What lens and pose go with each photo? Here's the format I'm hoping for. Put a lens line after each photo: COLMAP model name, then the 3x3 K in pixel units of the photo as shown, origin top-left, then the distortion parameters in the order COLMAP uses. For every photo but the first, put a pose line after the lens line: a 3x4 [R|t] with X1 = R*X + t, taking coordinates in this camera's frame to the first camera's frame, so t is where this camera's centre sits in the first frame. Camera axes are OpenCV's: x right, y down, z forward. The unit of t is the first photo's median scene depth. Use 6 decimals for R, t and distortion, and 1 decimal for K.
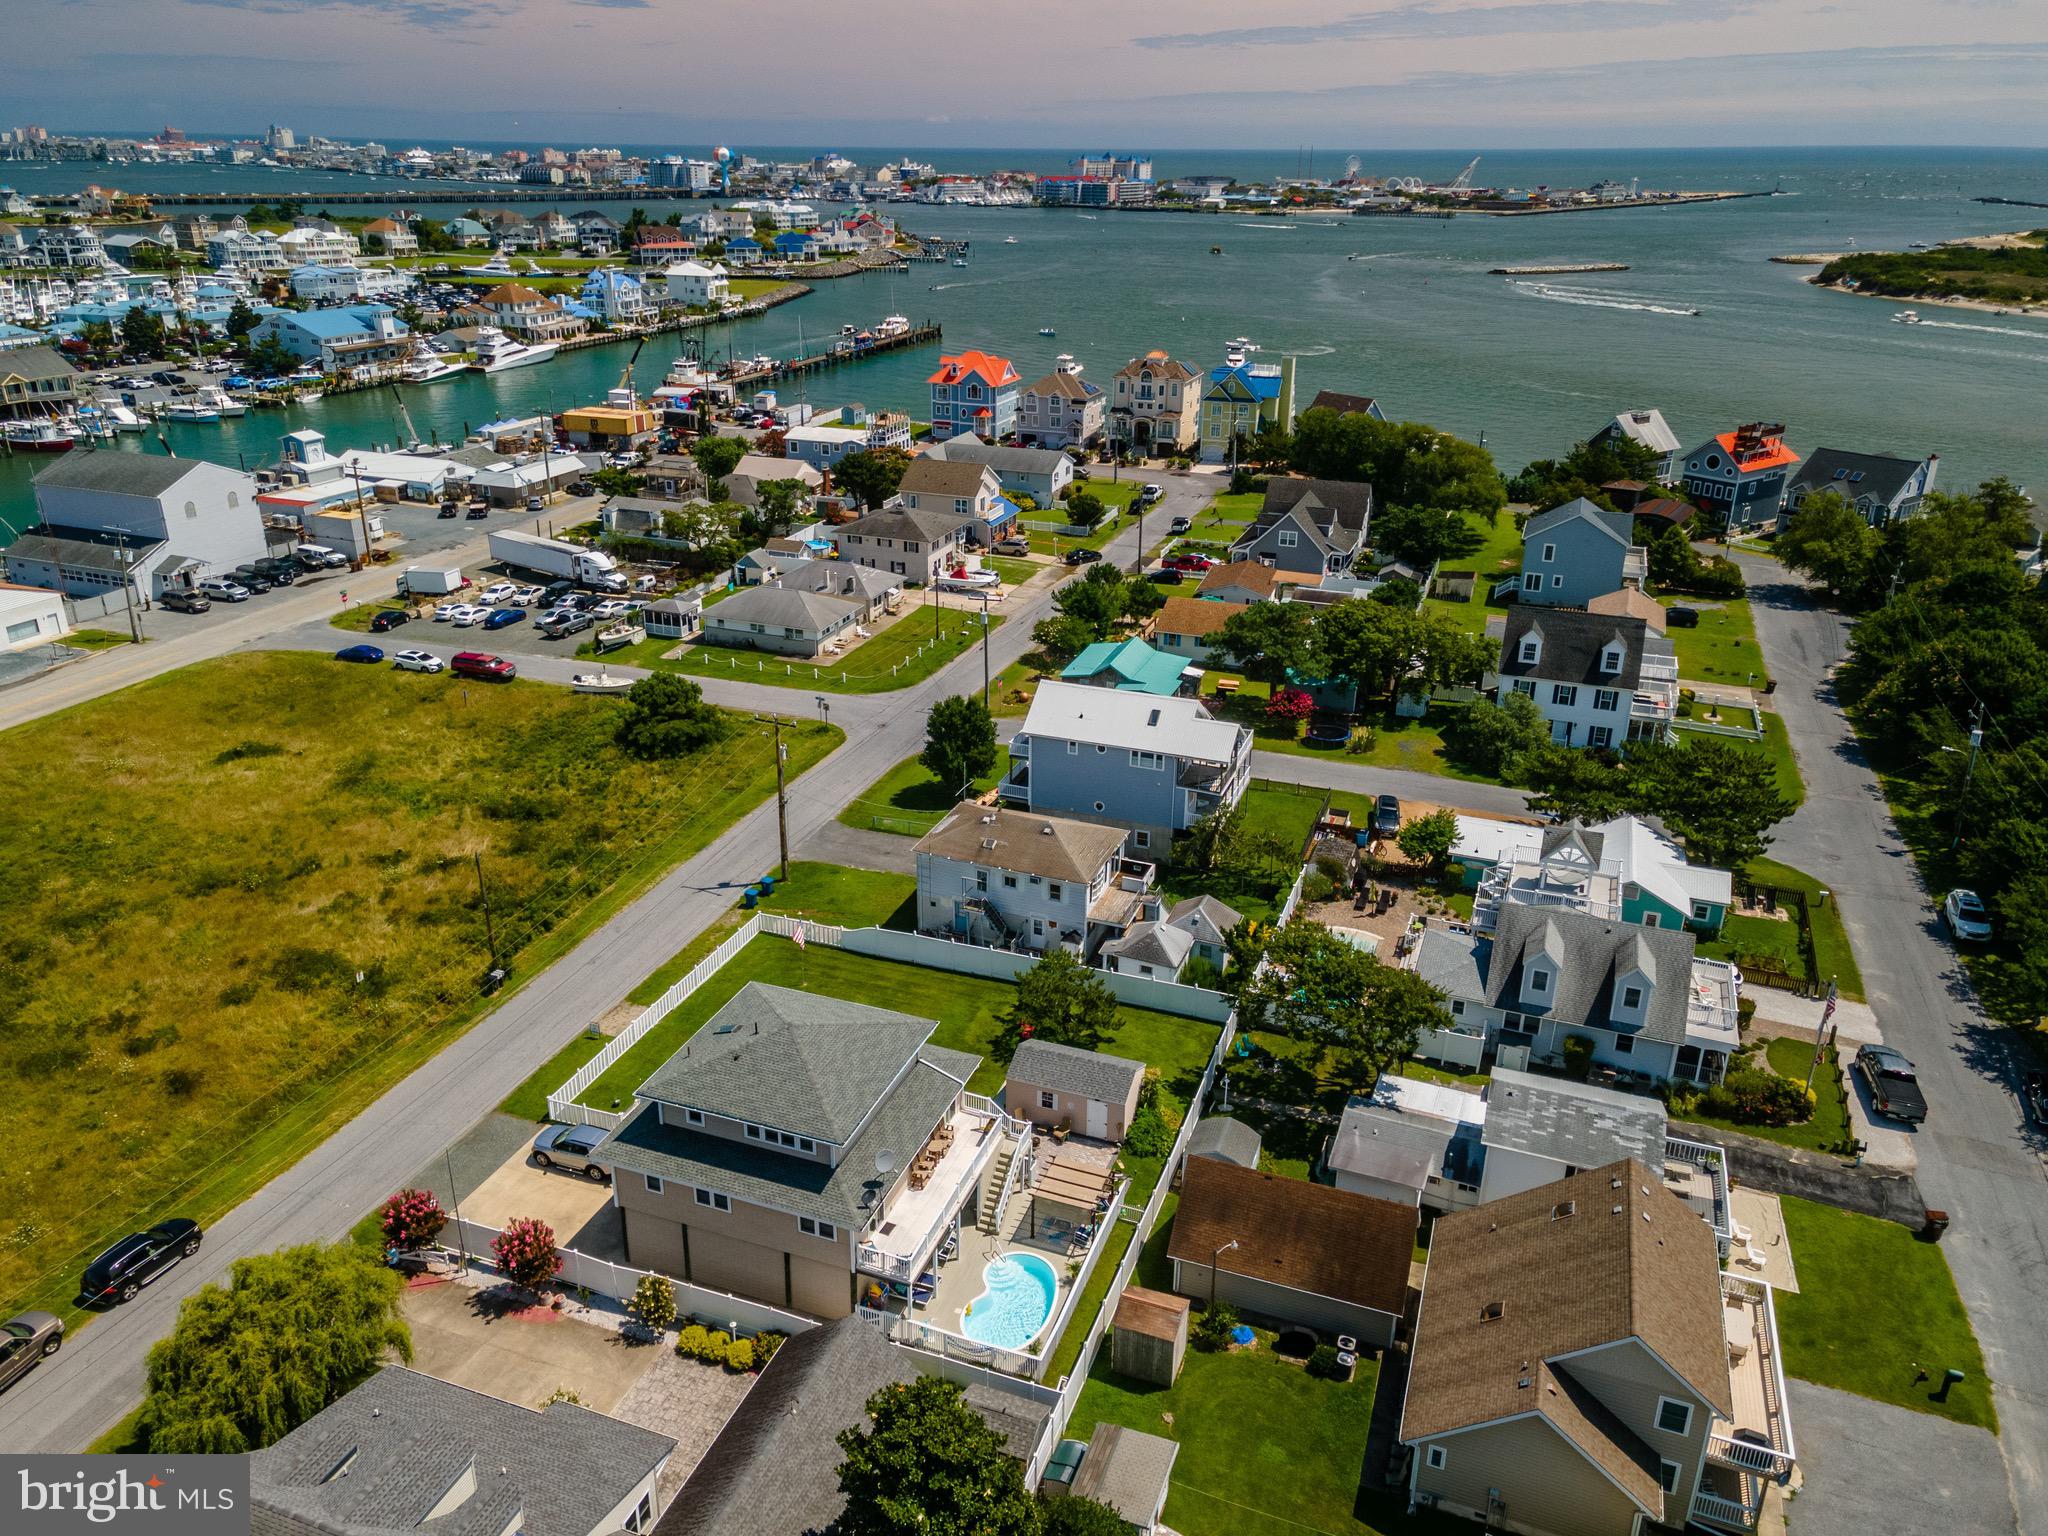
lens RADIAL K [[1483.6, 0, 1005.9], [0, 1483.6, 756.0], [0, 0, 1]] dist [0.034744, 0.020330]
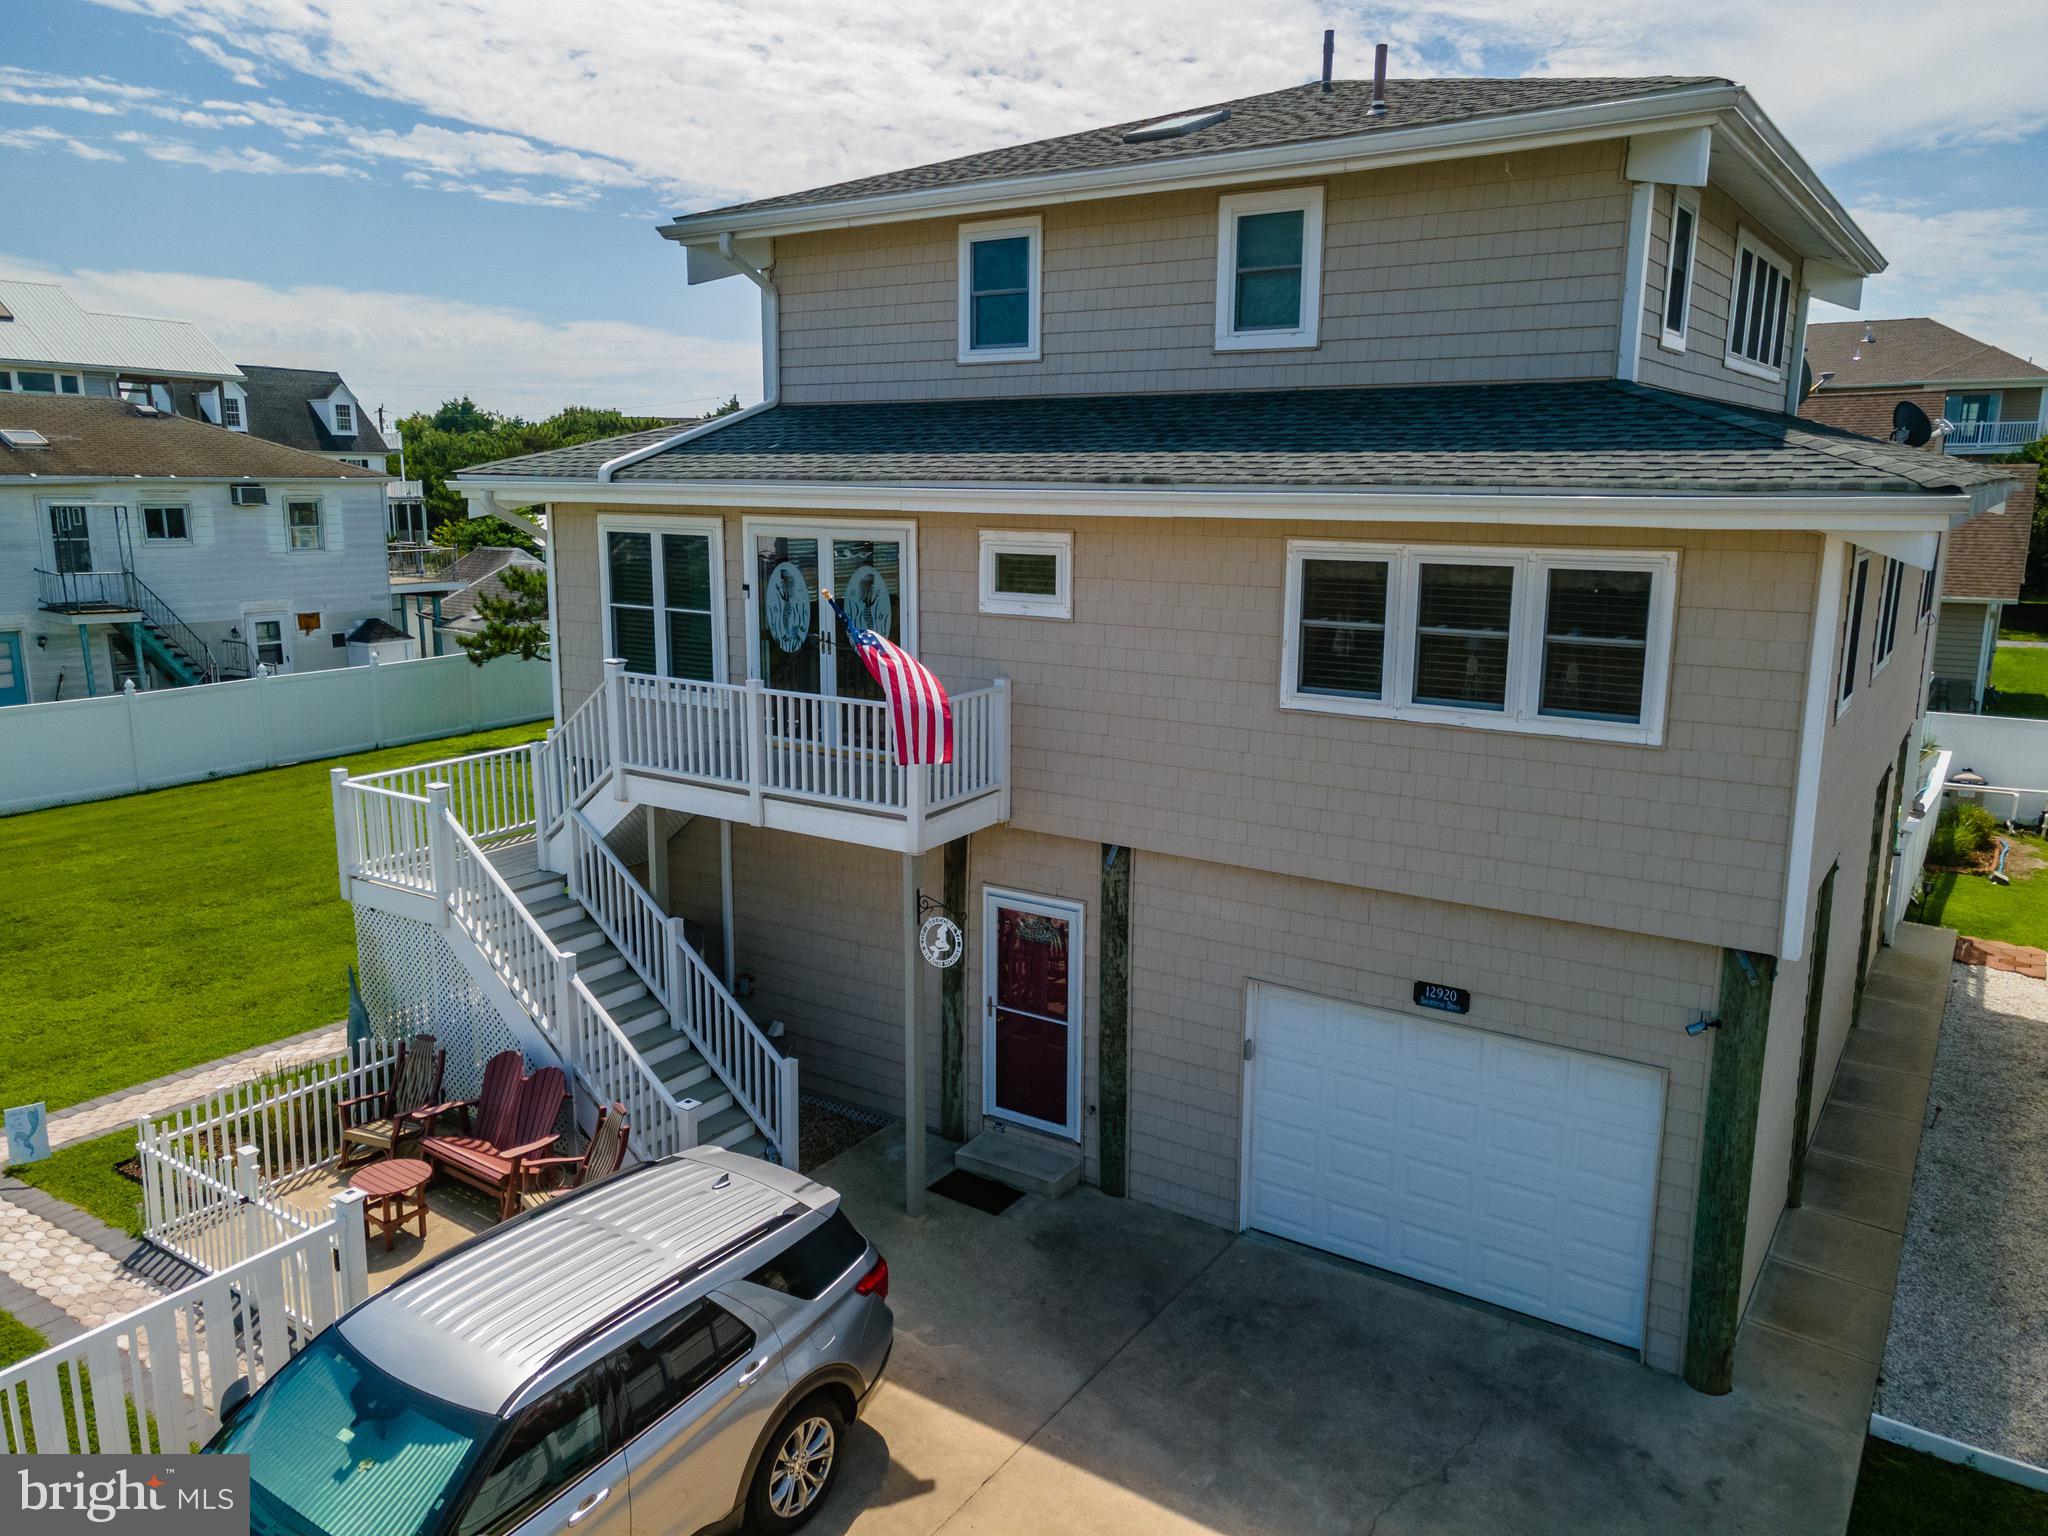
lens RADIAL K [[1483.6, 0, 1014.9], [0, 1483.6, 763.3], [0, 0, 1]] dist [0.034744, 0.020330]
pose [[0.228634, -0.192496, 0.954291, -0.288039], [0.366533, 0.925144, 0.098801, 0.168723], [-0.901876, 0.327190, 0.282076, 0.711450]]
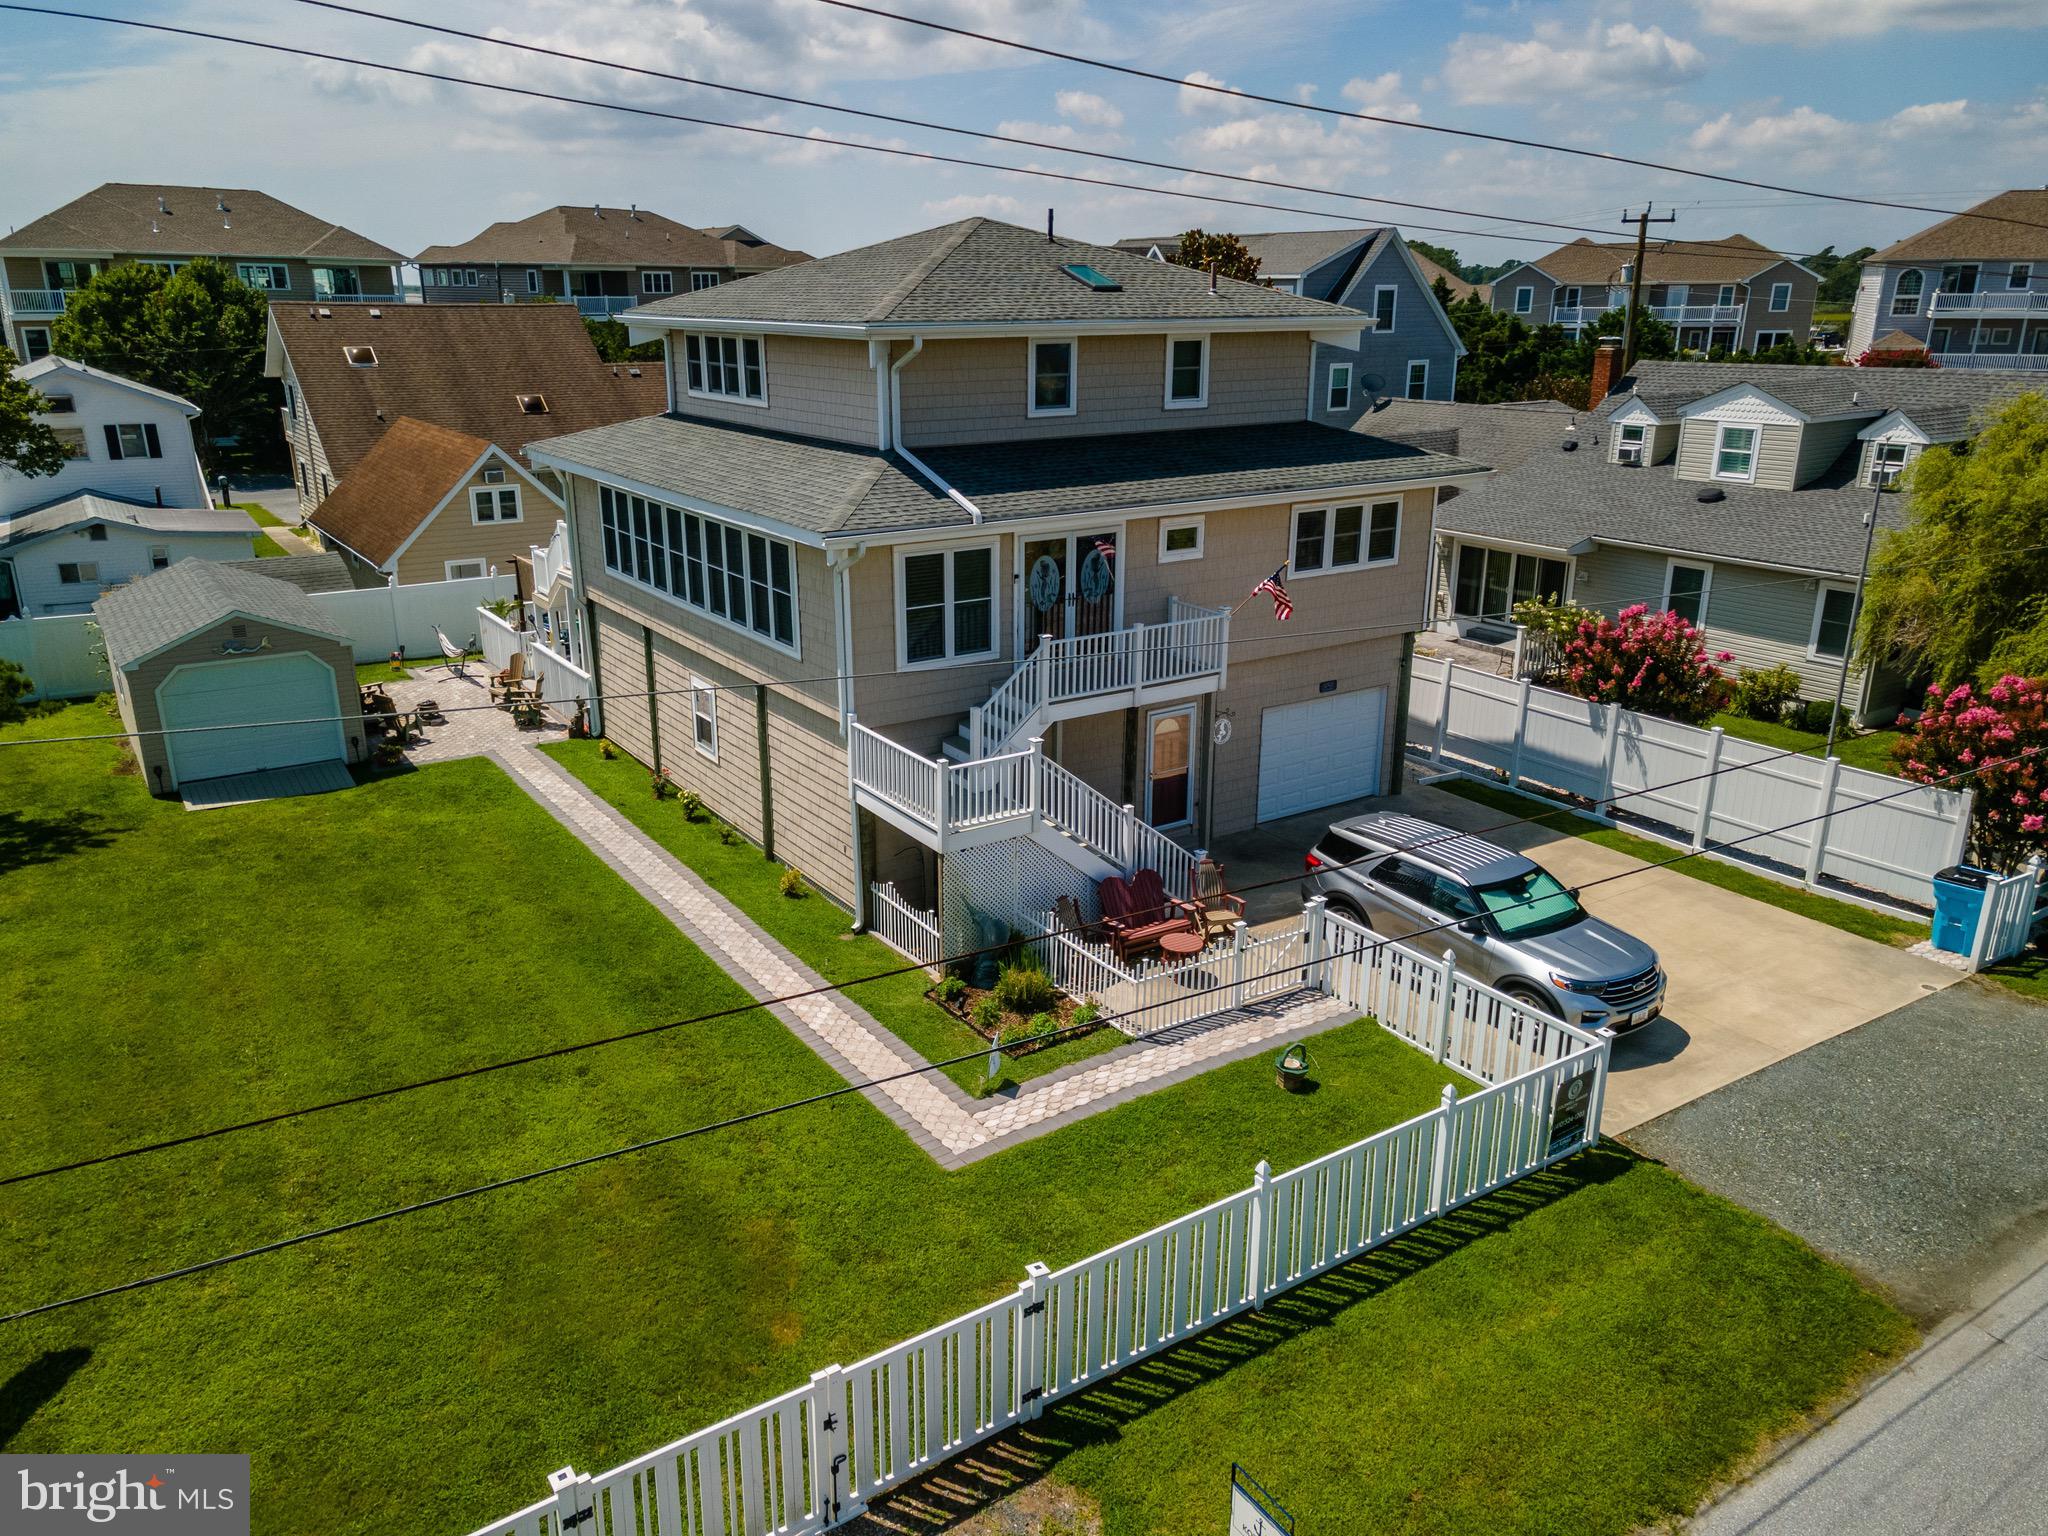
lens RADIAL K [[1483.6, 0, 1011.8], [0, 1483.6, 760.4], [0, 0, 1]] dist [0.034744, 0.020330]
pose [[-0.815485, -0.181629, 0.549541, -0.280464], [0.215233, 0.786223, 0.579248, 0.045501], [-0.537270, 0.590647, -0.602060, 0.928907]]
